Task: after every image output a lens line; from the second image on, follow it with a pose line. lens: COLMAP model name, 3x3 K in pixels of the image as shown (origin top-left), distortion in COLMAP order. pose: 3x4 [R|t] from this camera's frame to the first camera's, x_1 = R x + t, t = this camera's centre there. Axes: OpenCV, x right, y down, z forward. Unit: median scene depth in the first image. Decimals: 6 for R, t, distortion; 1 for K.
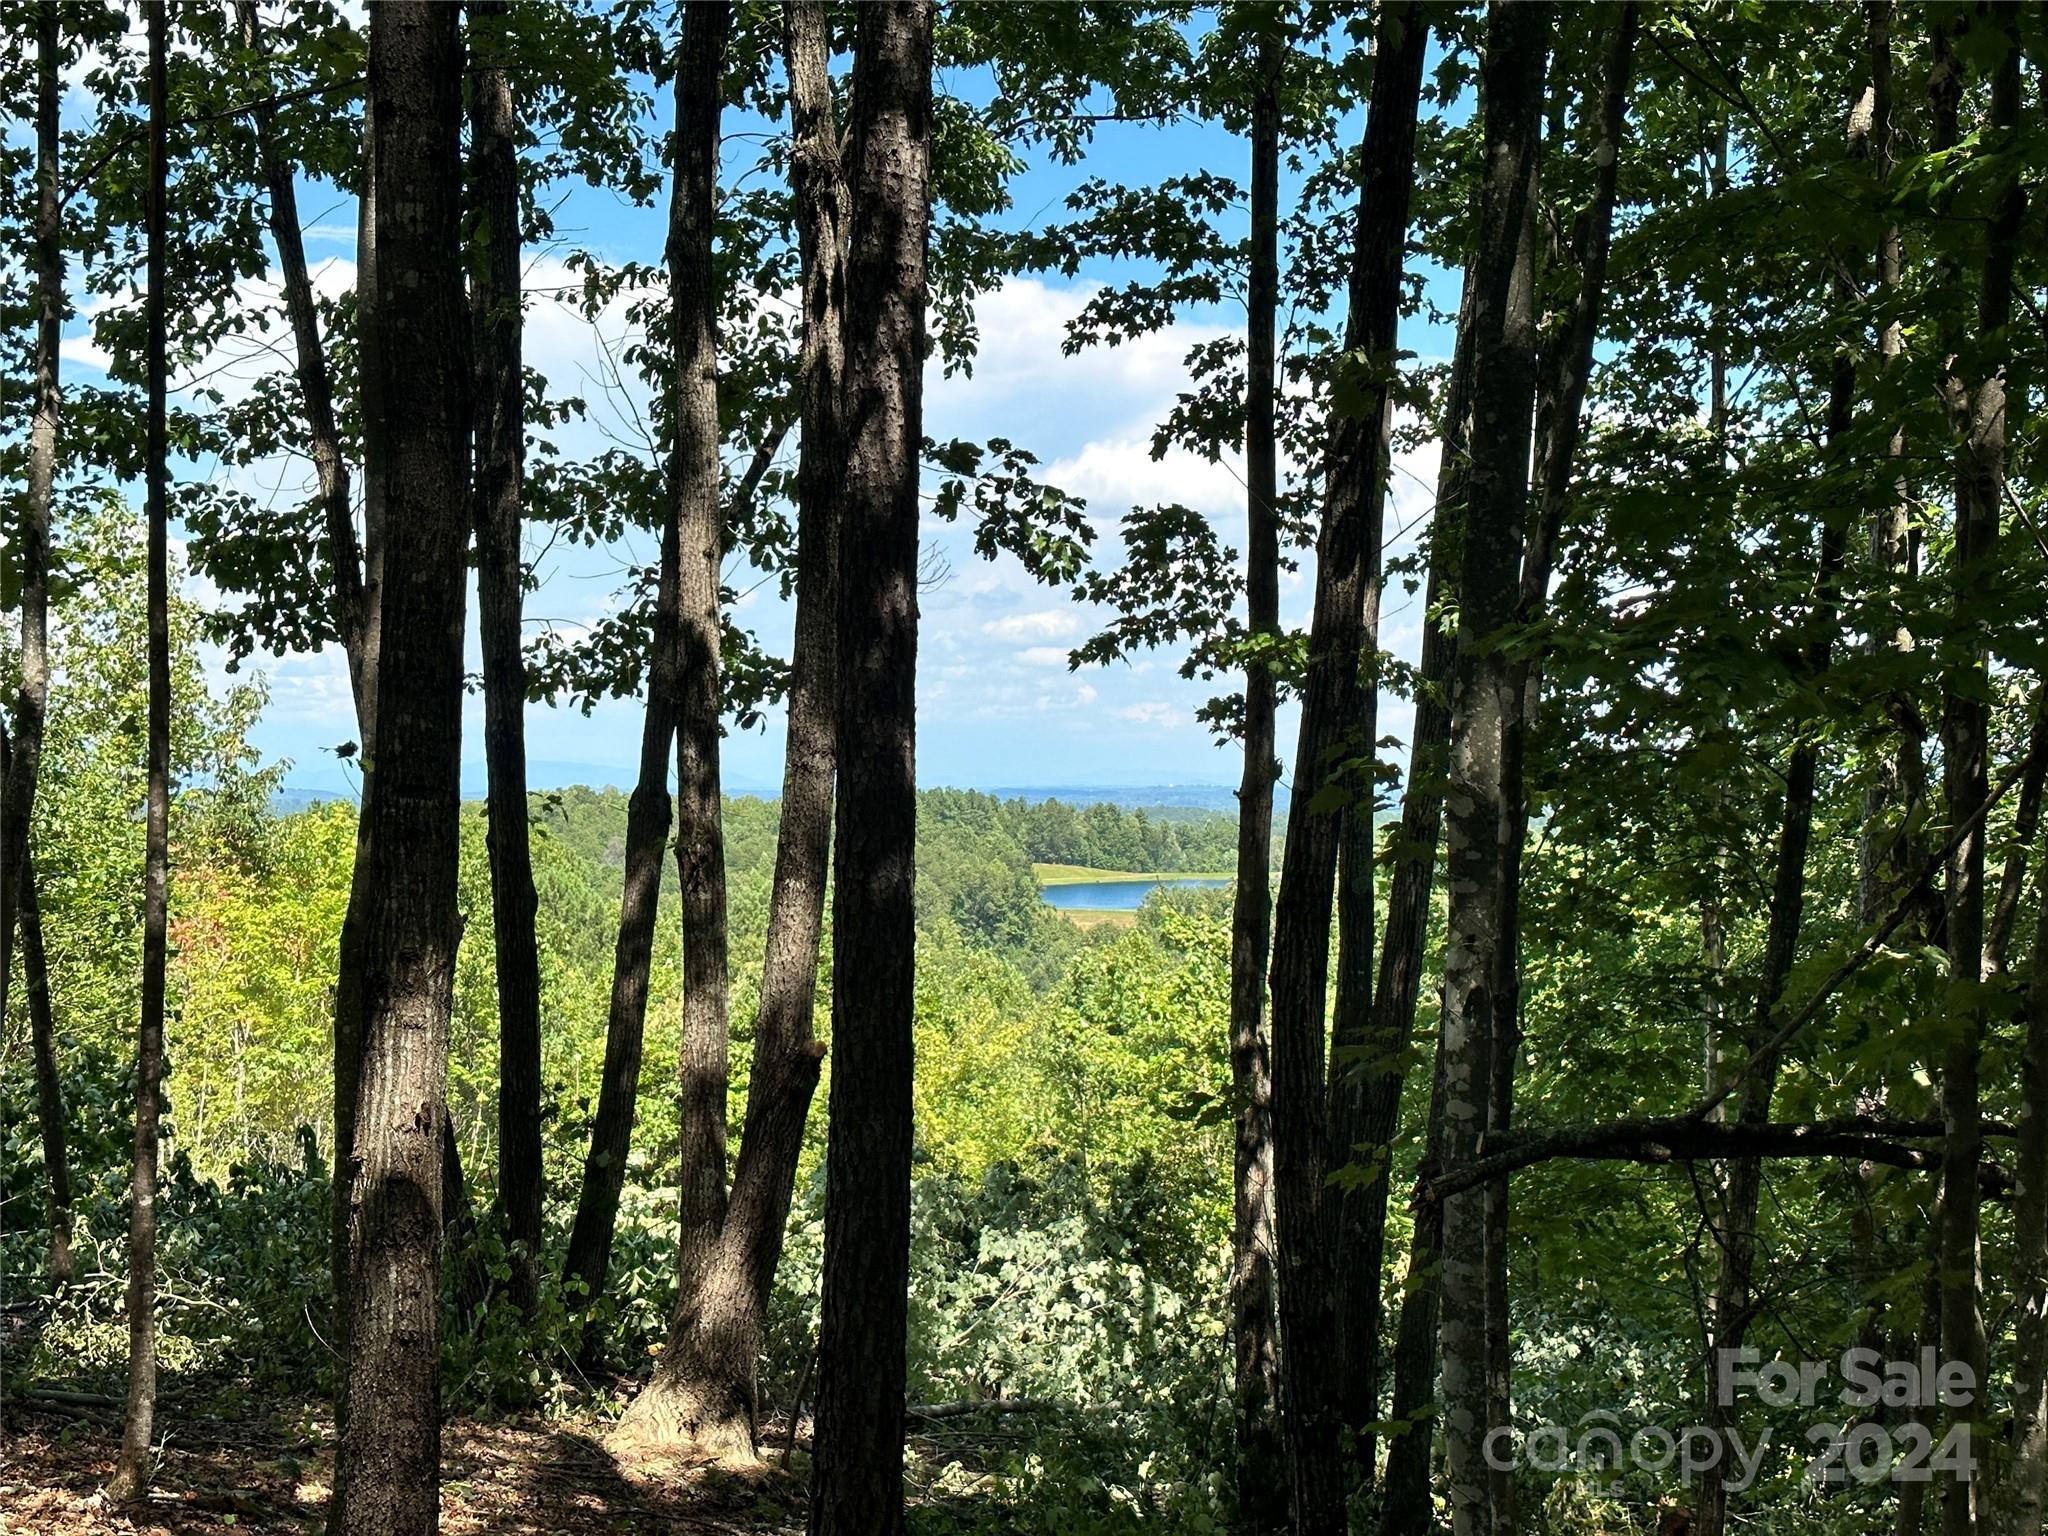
lens RADIAL K [[3308.6, 0, 1066.2], [0, 3308.6, 772.7], [0, 0, 1]] dist [0.100943, 0.000000]
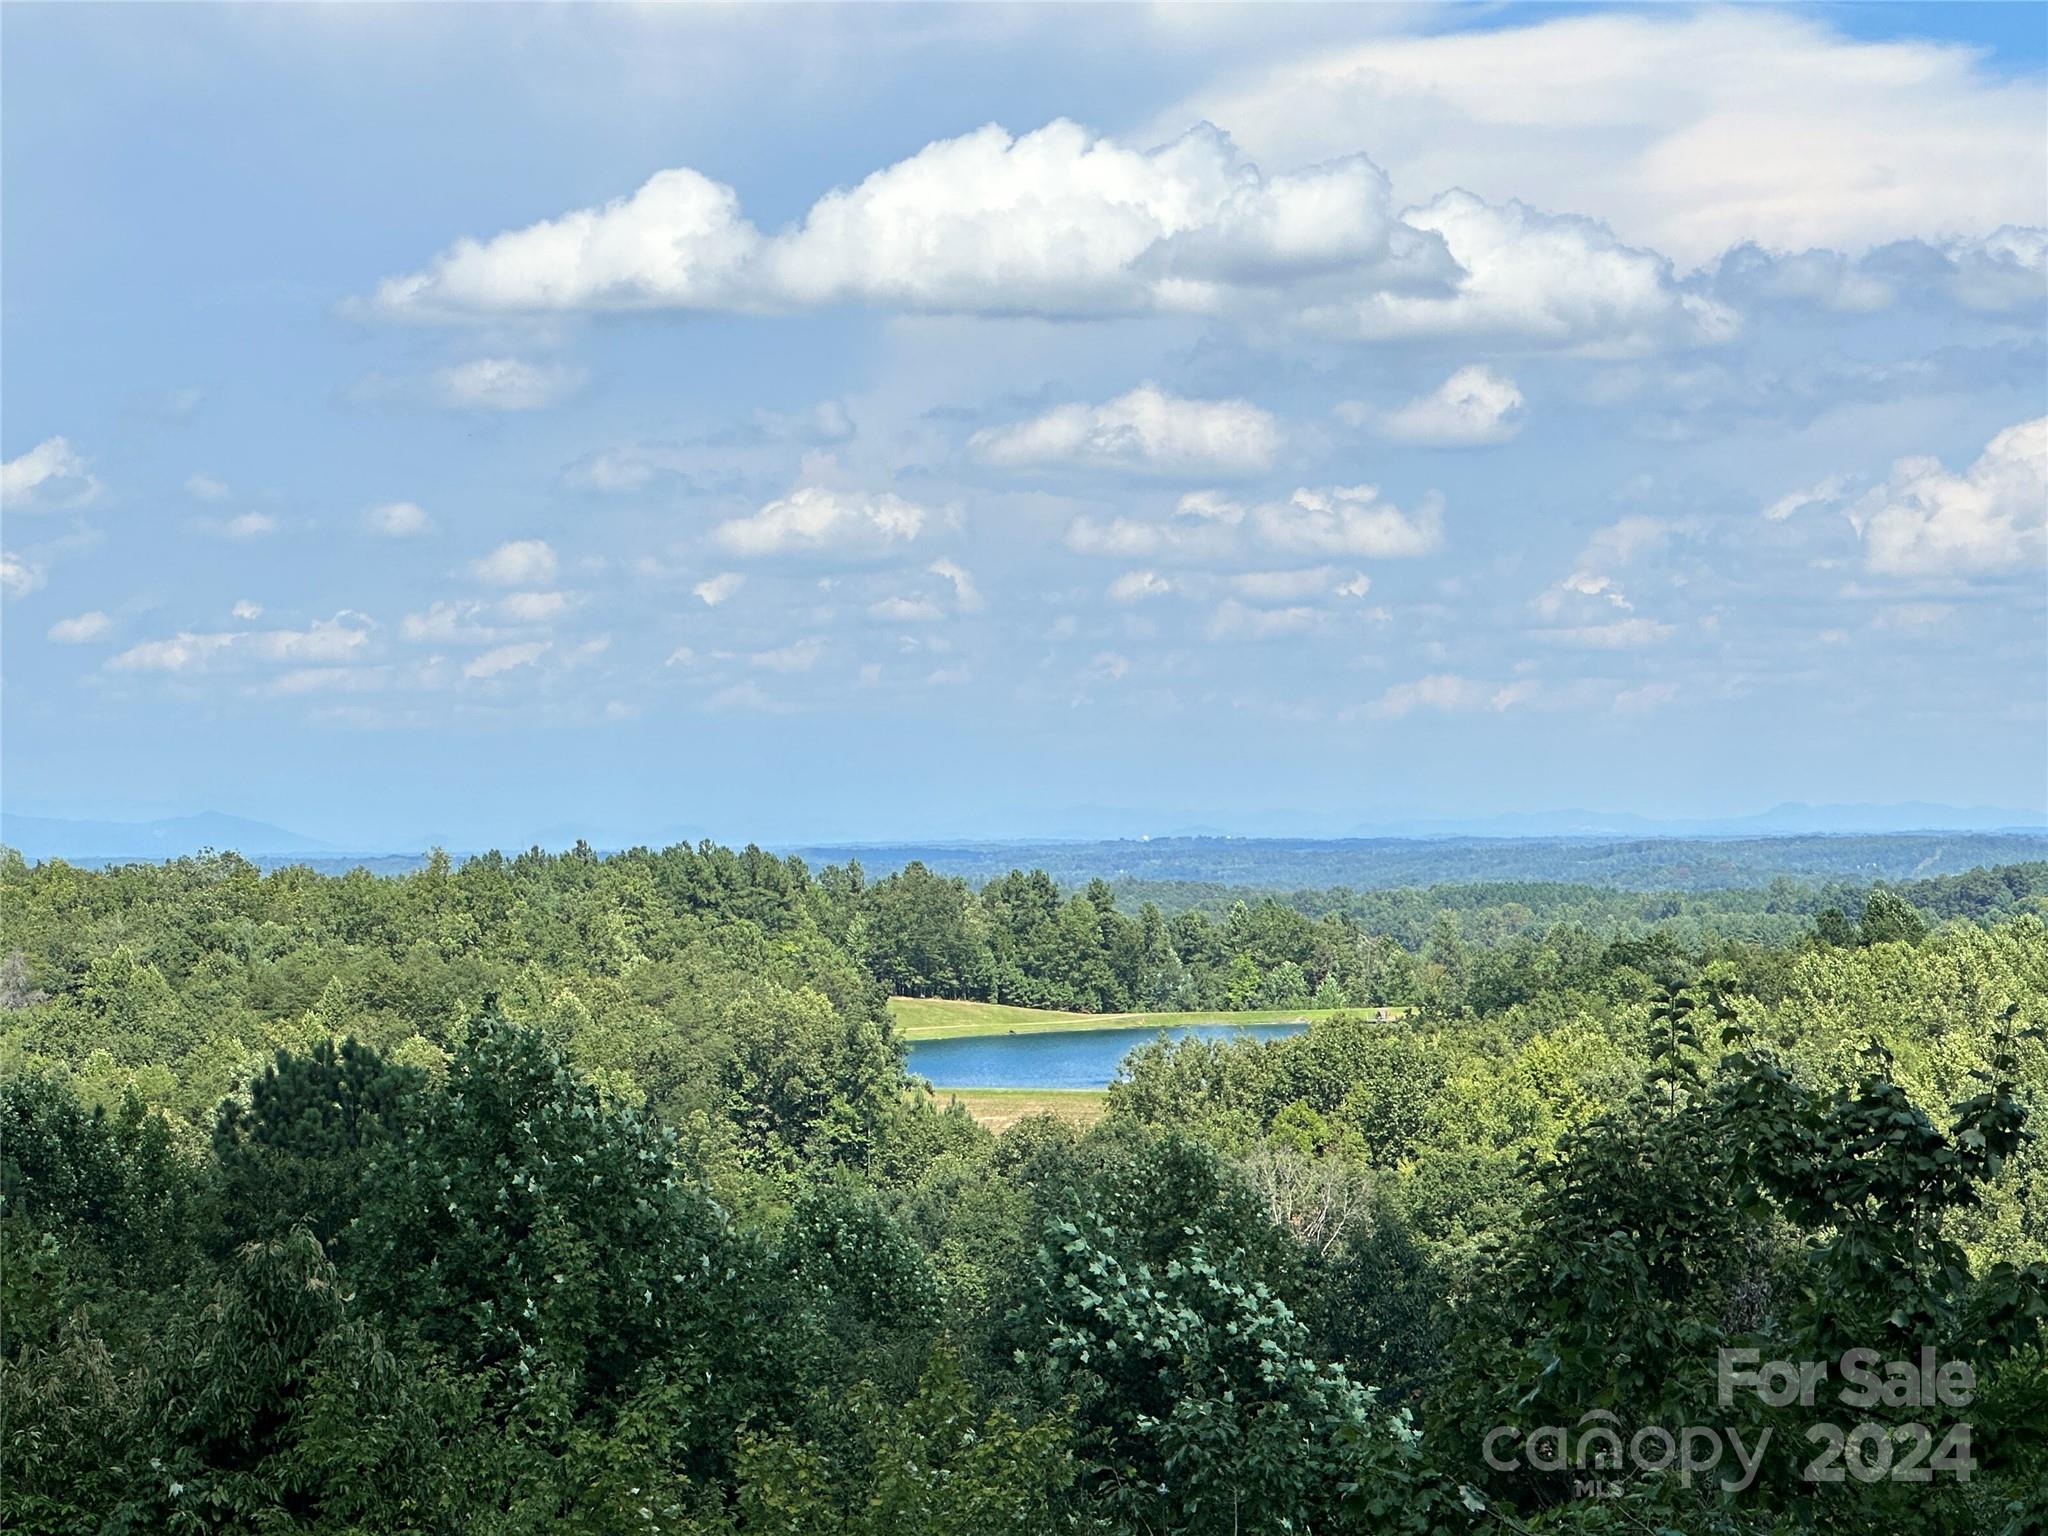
lens RADIAL K [[5895.4, 0, 1060.9], [0, 5895.4, 712.6], [0, 0, 1]] dist [-0.032460, 0.000000]
pose [[0.999433, -0.012766, 0.031154, -0.063892], [0.013475, 0.999652, -0.022660, 0.036131], [-0.030853, 0.023067, 0.999258, 0.827583]]
